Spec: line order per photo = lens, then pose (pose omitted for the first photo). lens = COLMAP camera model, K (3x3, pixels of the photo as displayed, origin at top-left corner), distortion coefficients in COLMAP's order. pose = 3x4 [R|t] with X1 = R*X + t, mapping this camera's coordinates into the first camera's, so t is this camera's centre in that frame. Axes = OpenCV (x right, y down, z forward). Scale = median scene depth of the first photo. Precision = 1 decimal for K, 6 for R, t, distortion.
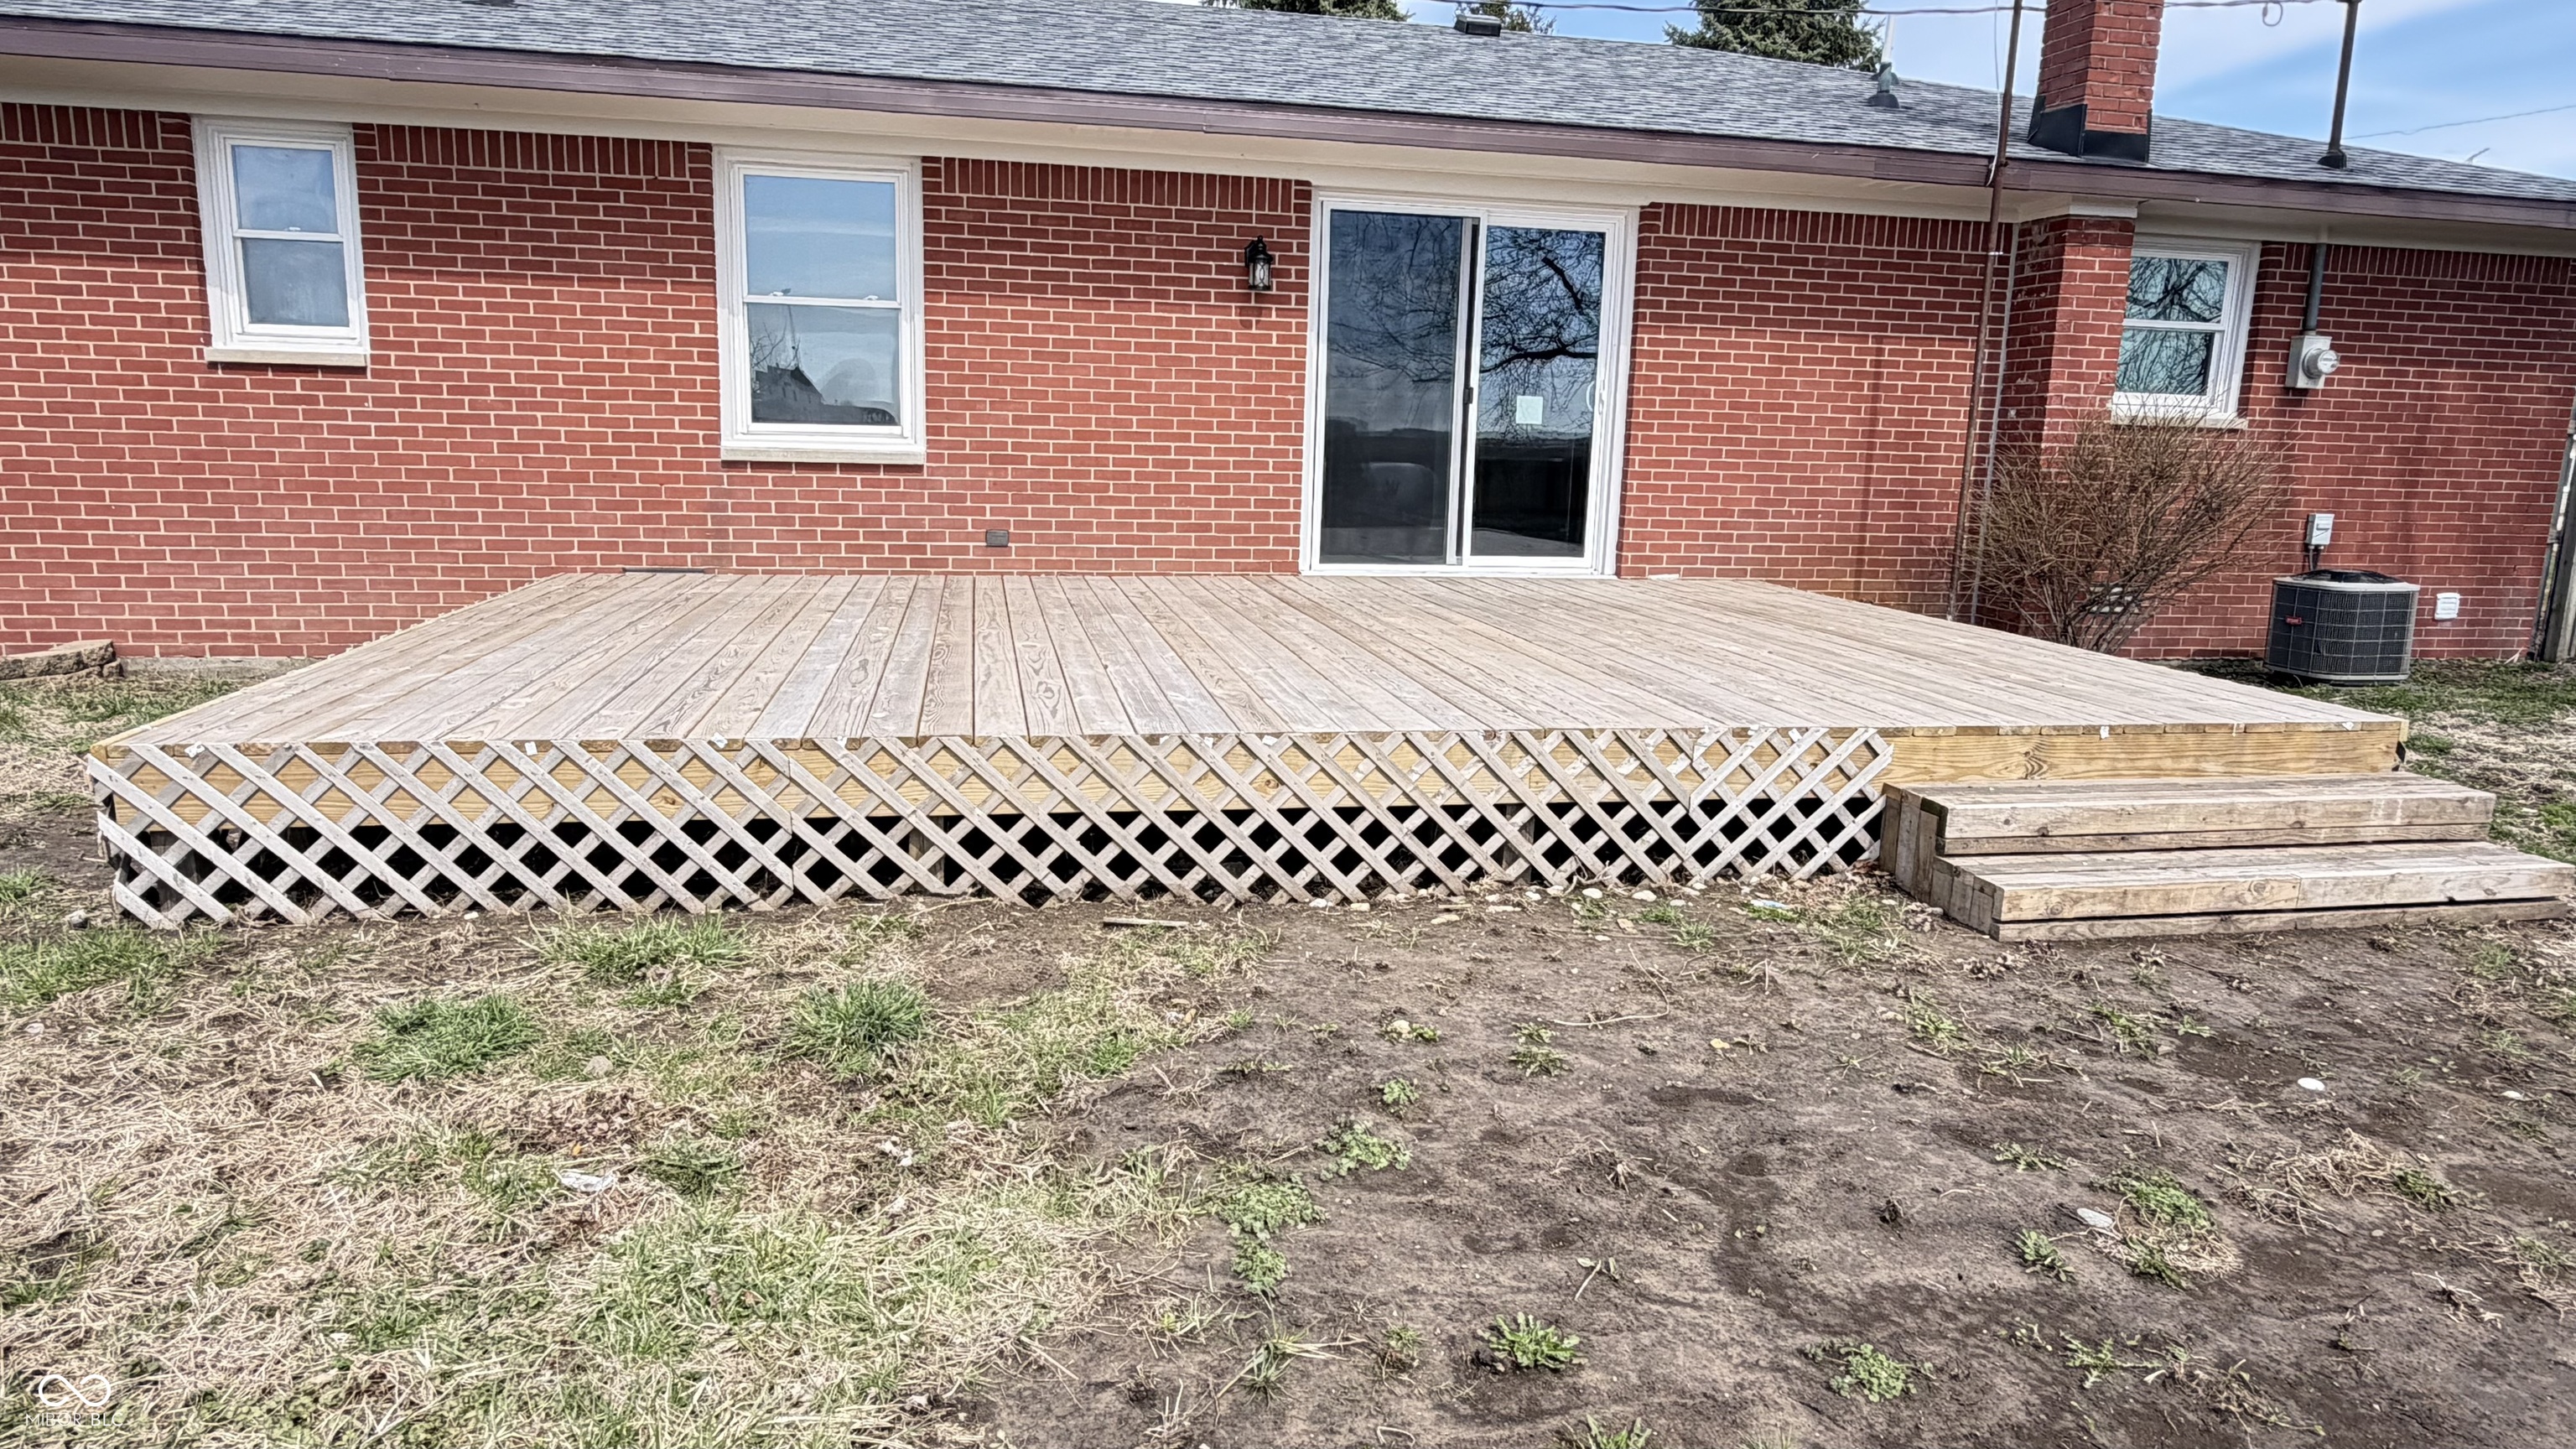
lens RADIAL K [[1548.6, 0, 1264.8], [0, 1548.6, 732.0], [0, 0, 1]] dist [-0.004039, 0.003732]
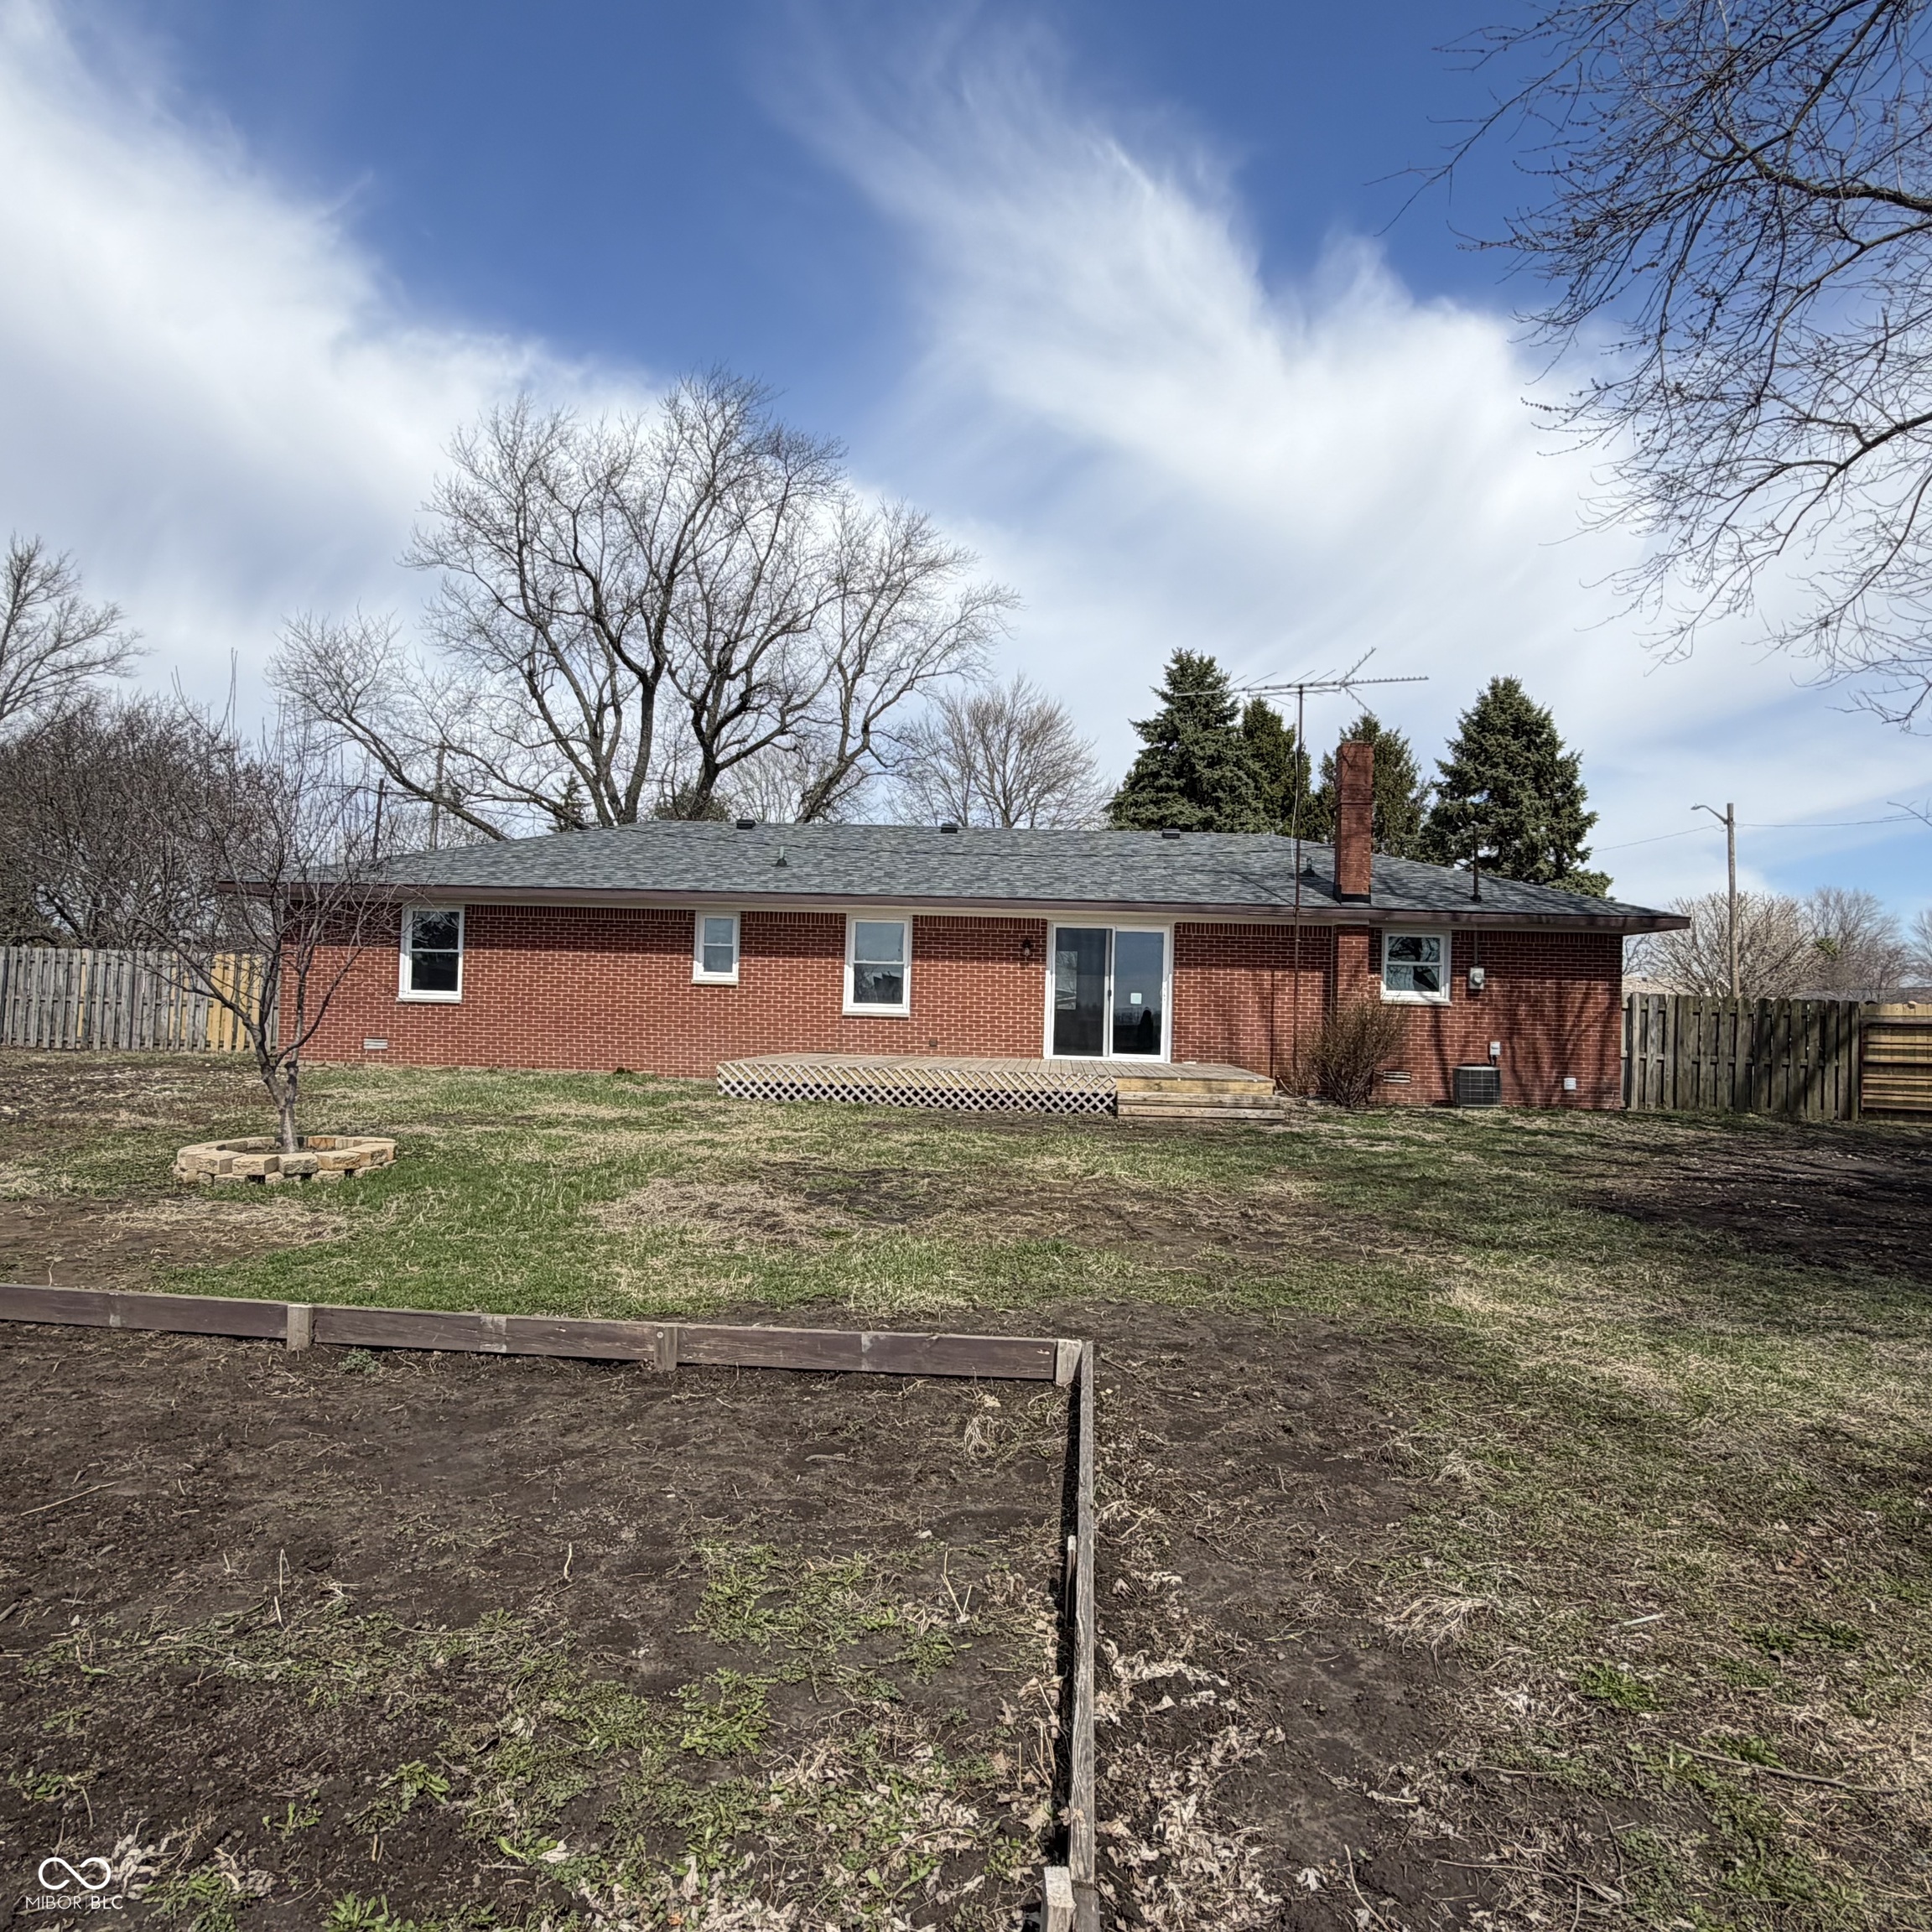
lens RADIAL K [[1366.0, 0, 957.0], [0, 1366.0, 954.0], [0, 0, 1]] dist [0.011433, 0.040293]
pose [[0.967886, -0.010808, -0.251158, 0.546825], [-0.049528, 0.971296, -0.232663, 0.324325], [0.246463, 0.237630, 0.939568, -1.507059]]
